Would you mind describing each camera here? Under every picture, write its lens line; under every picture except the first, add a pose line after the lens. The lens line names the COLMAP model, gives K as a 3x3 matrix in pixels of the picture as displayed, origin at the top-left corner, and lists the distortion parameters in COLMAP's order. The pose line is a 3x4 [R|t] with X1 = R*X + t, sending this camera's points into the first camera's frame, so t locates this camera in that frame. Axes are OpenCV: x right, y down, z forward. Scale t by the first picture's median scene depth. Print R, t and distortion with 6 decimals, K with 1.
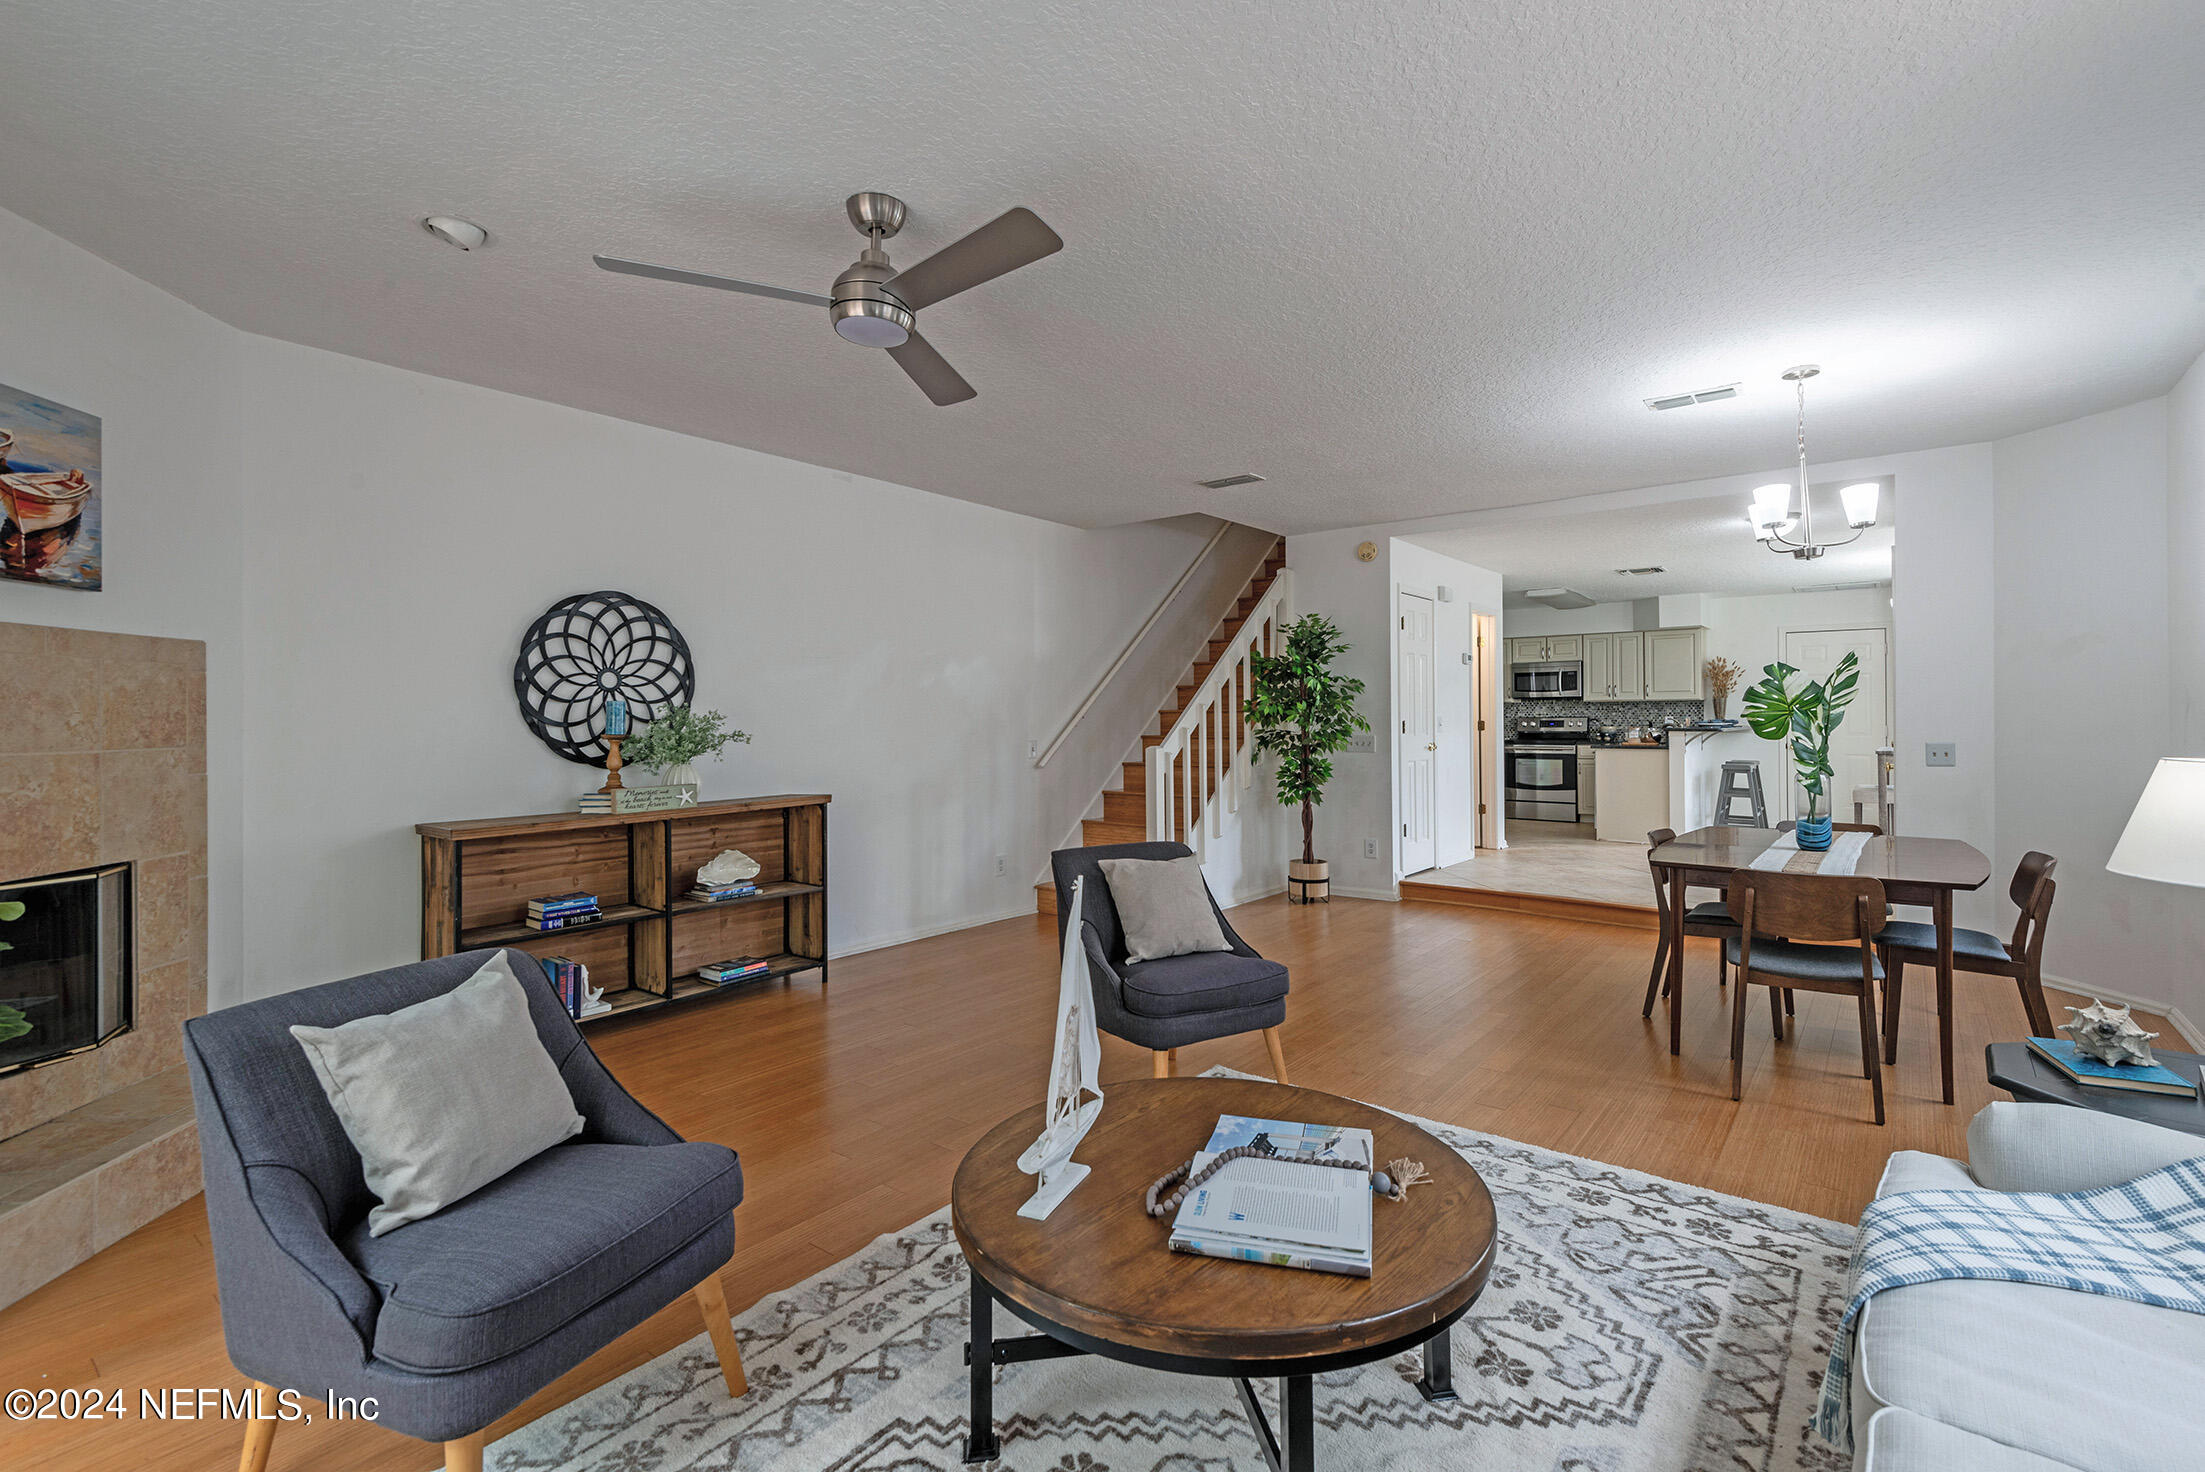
lens RADIAL K [[1009.4, 0, 1093.0], [0, 1009.4, 721.3], [0, 0, 1]] dist [0.012299, -0.000491]
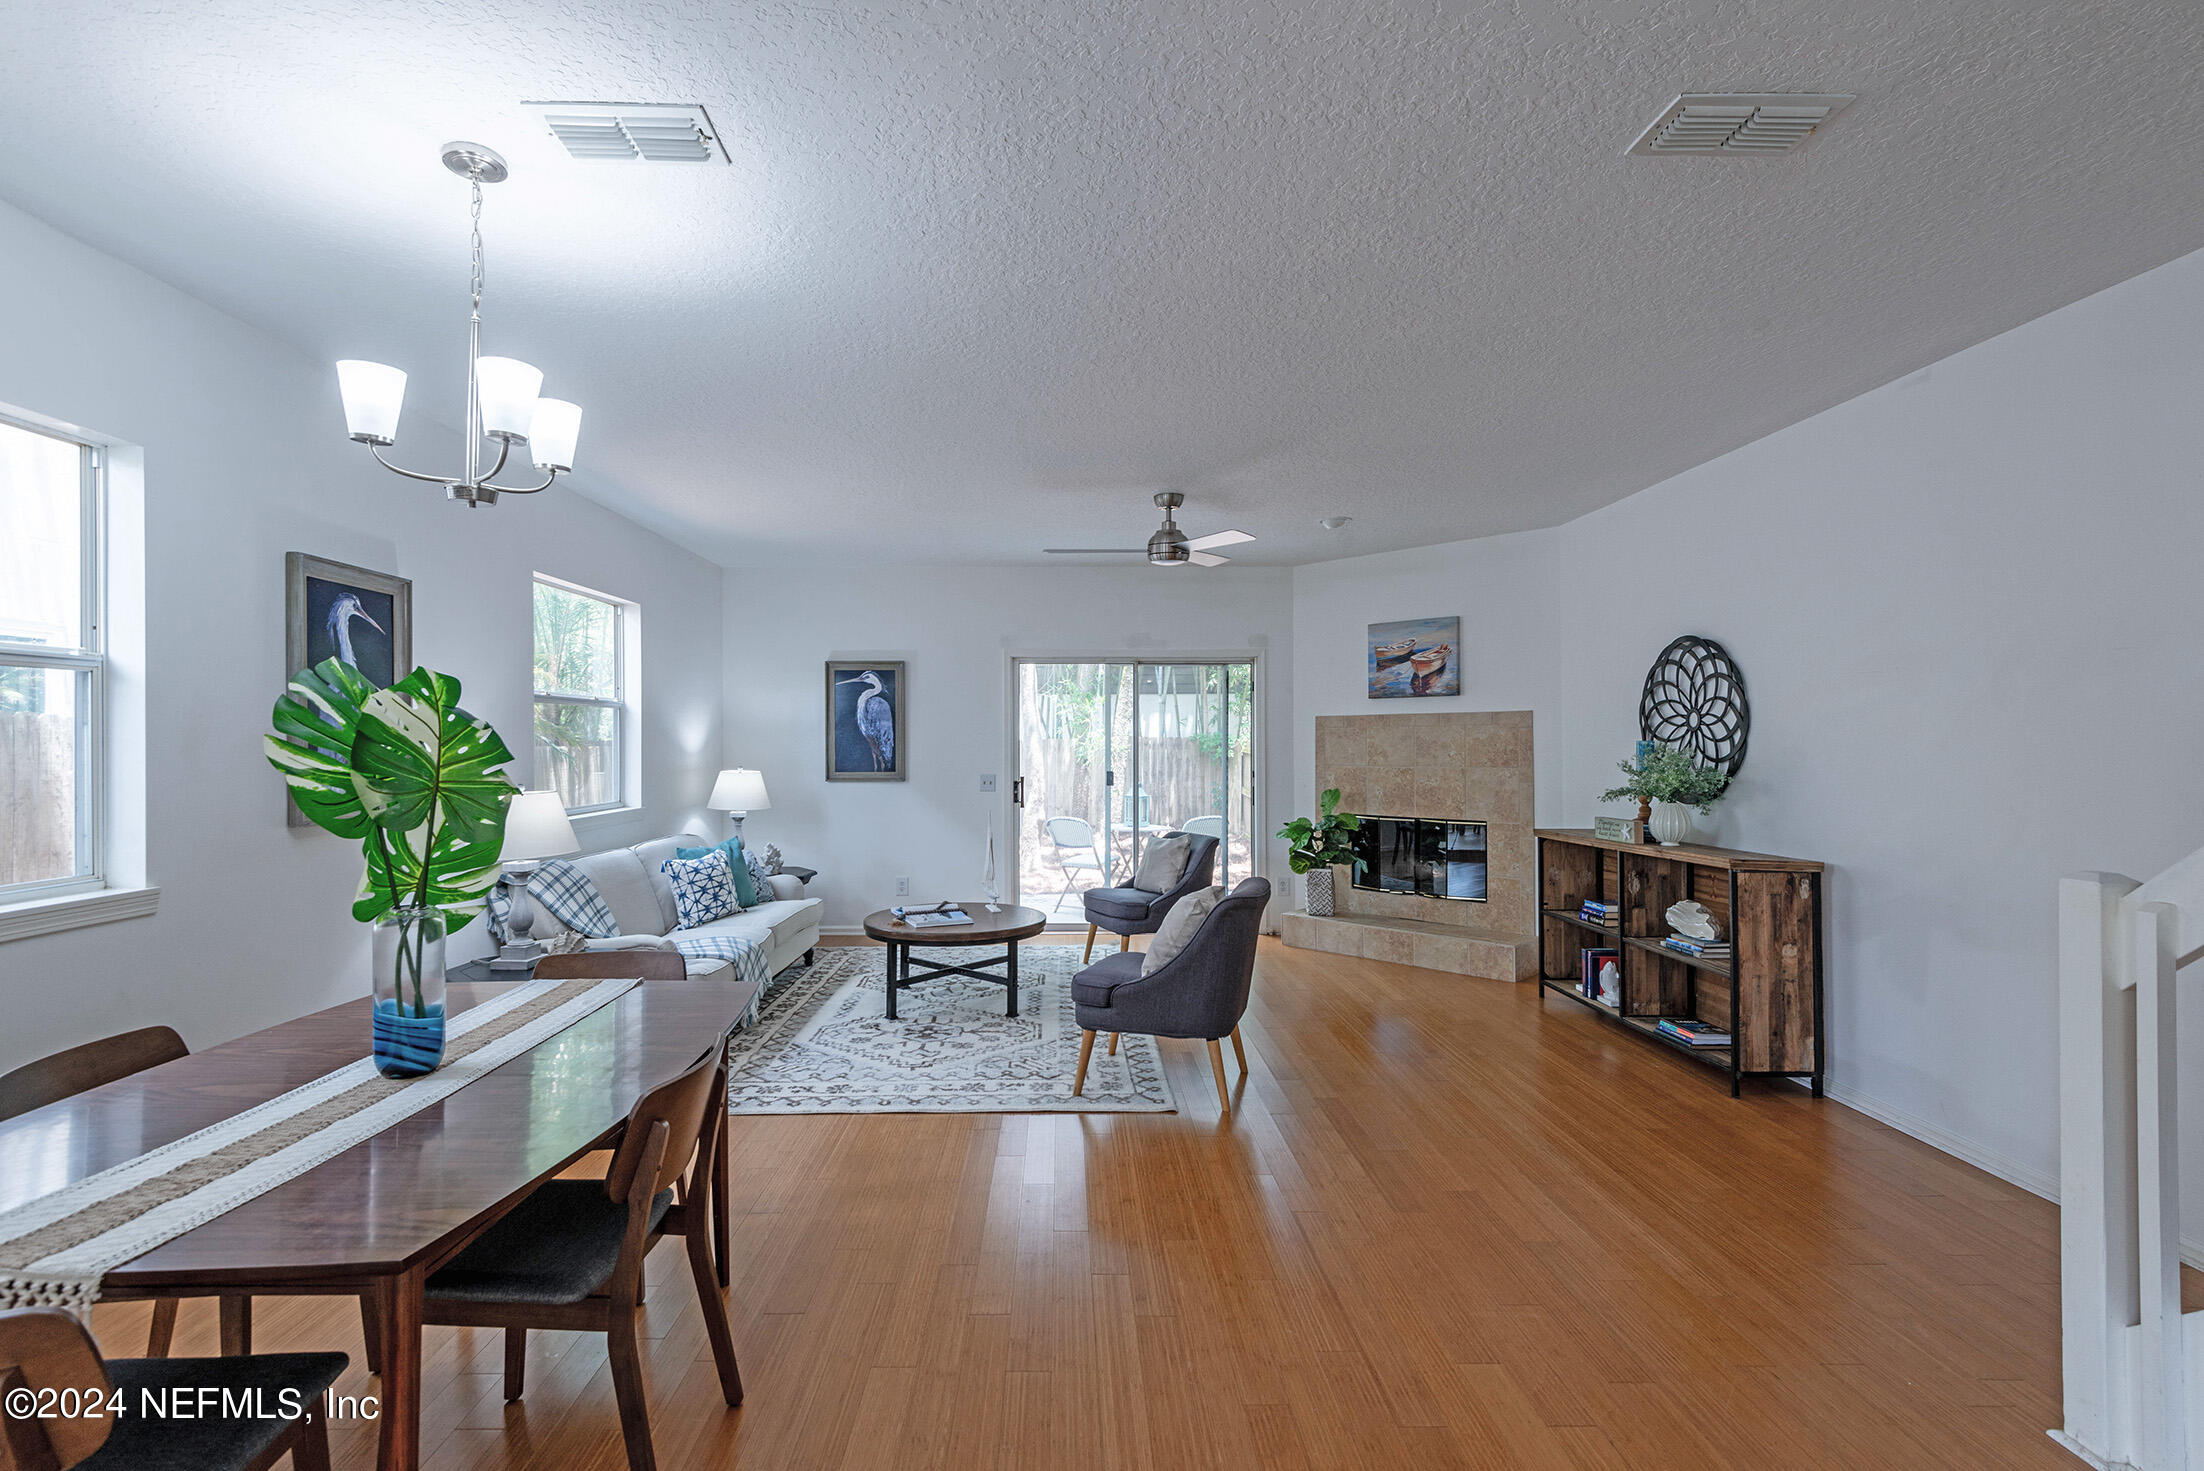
lens RADIAL K [[1021.2, 0, 1067.3], [0, 1021.2, 737.5], [0, 0, 1]] dist [0.069420, -0.000188]
pose [[-0.776648, 0.004660, -0.629918, 0.745525], [0.005795, 0.999983, 0.000254, -0.027784], [0.629909, -0.003453, -0.776661, 1.508686]]
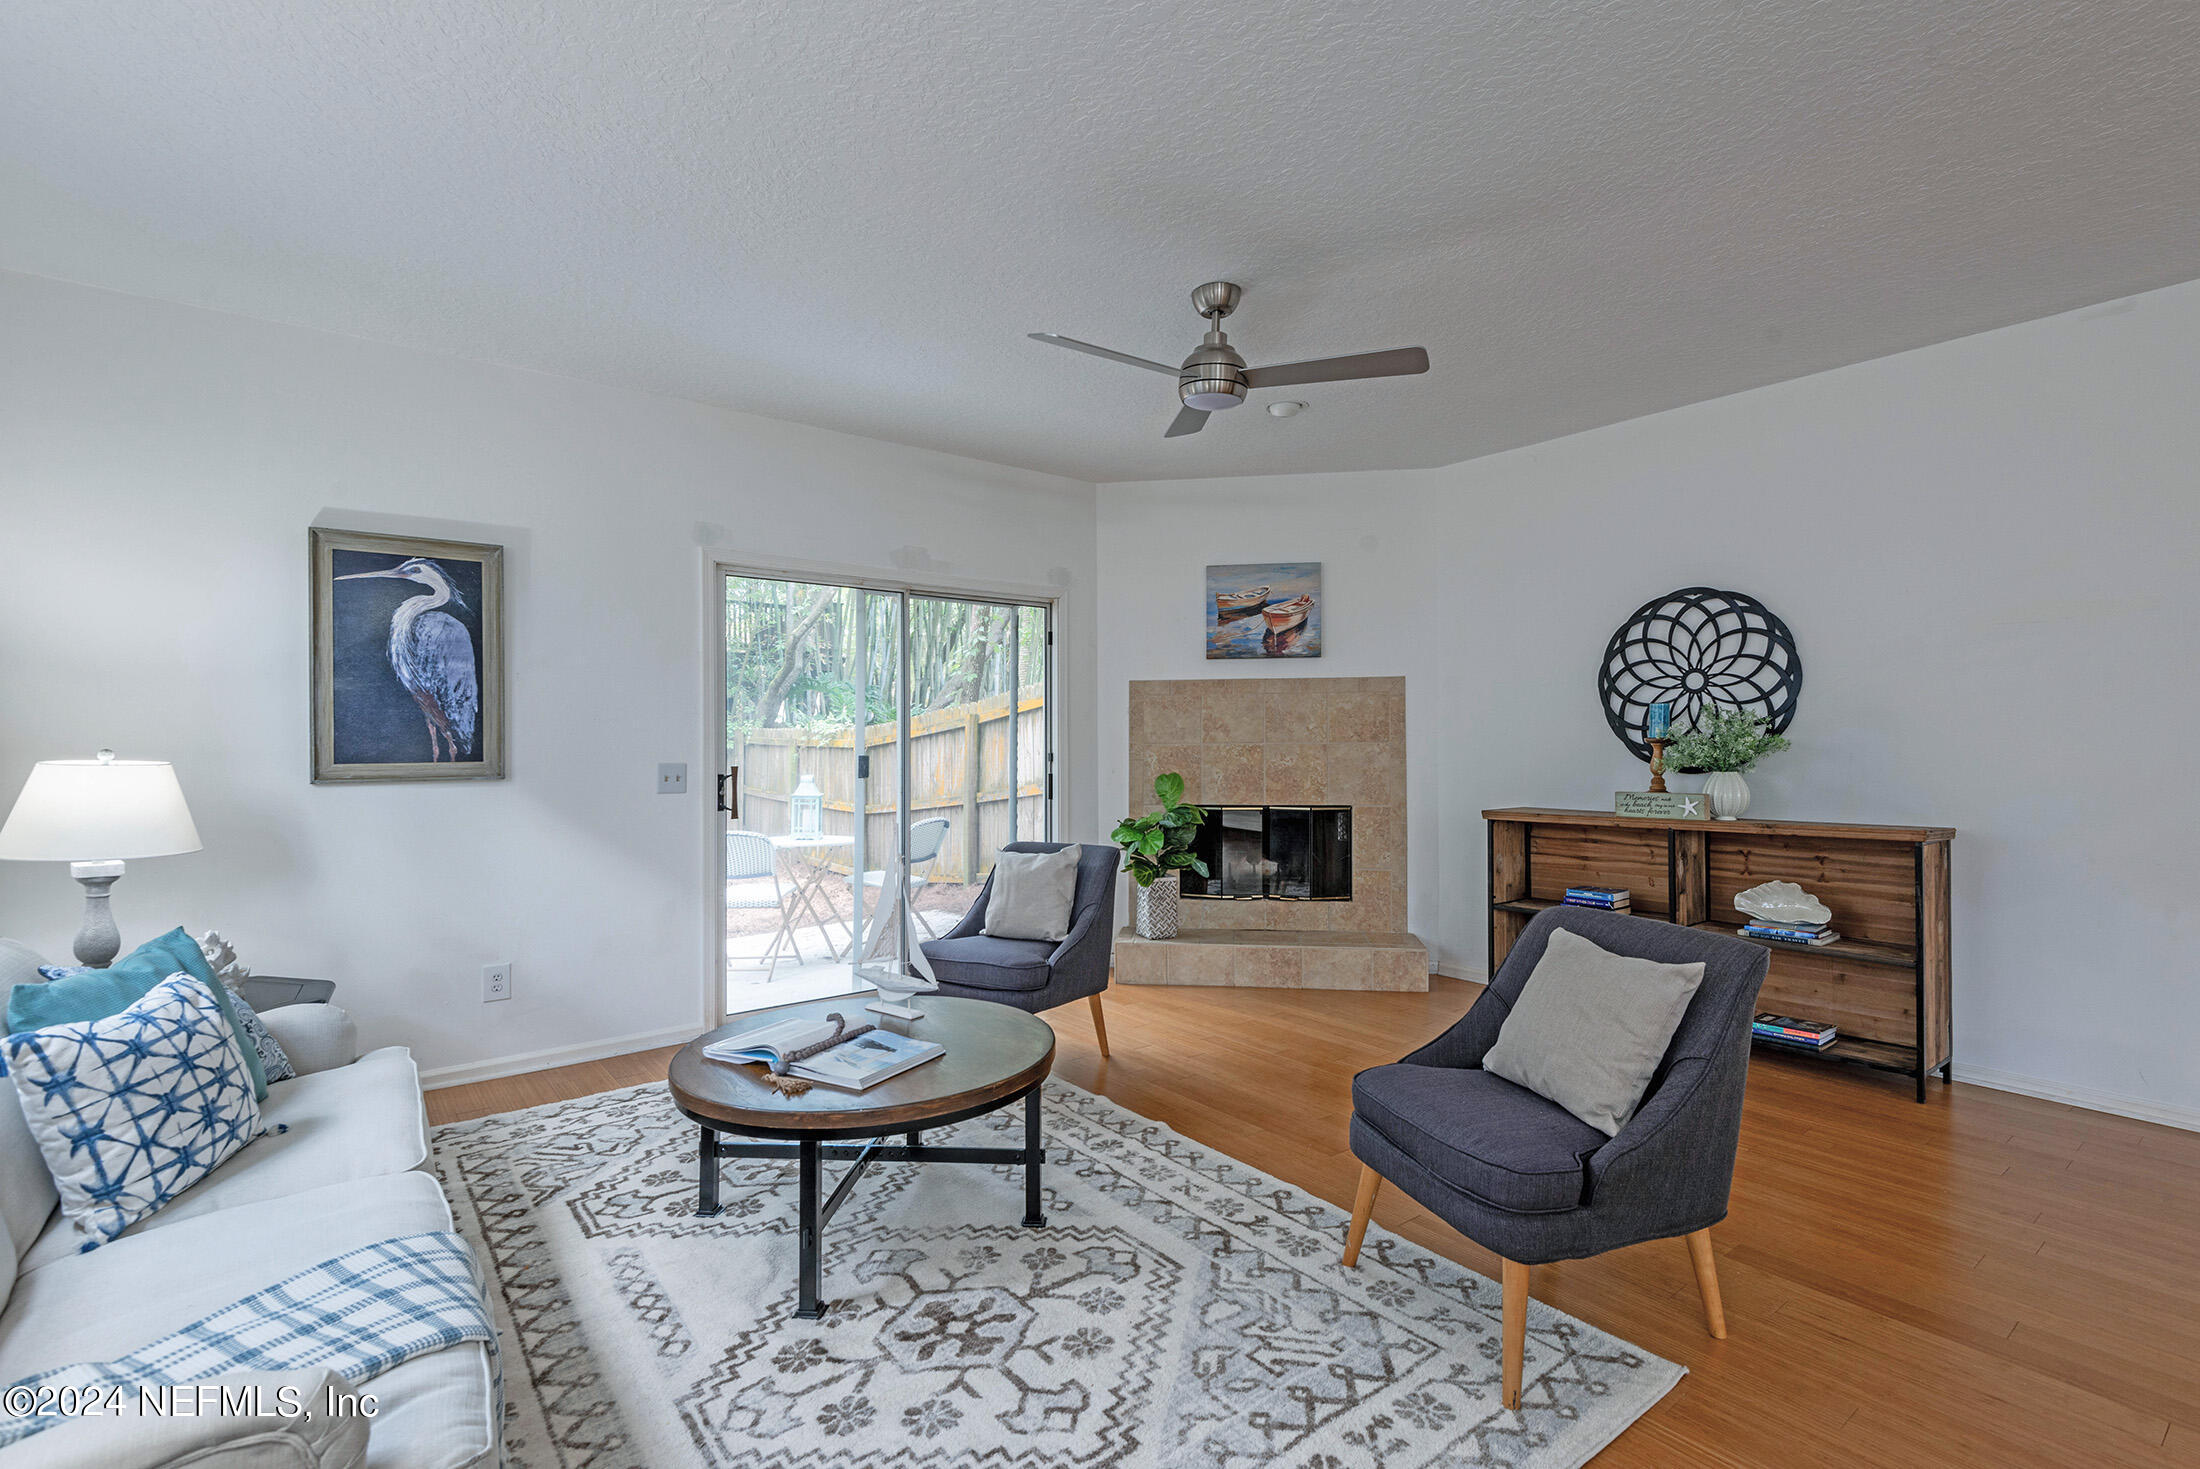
lens RADIAL K [[1005.9, 0, 1106.7], [0, 1005.9, 747.6], [0, 0, 1]] dist [0.013292, -0.000813]
pose [[-0.230710, 0.014629, -0.972913, 0.610920], [0.004138, 0.999893, 0.014053, 0.006960], [0.973014, -0.000784, -0.230746, 0.715228]]
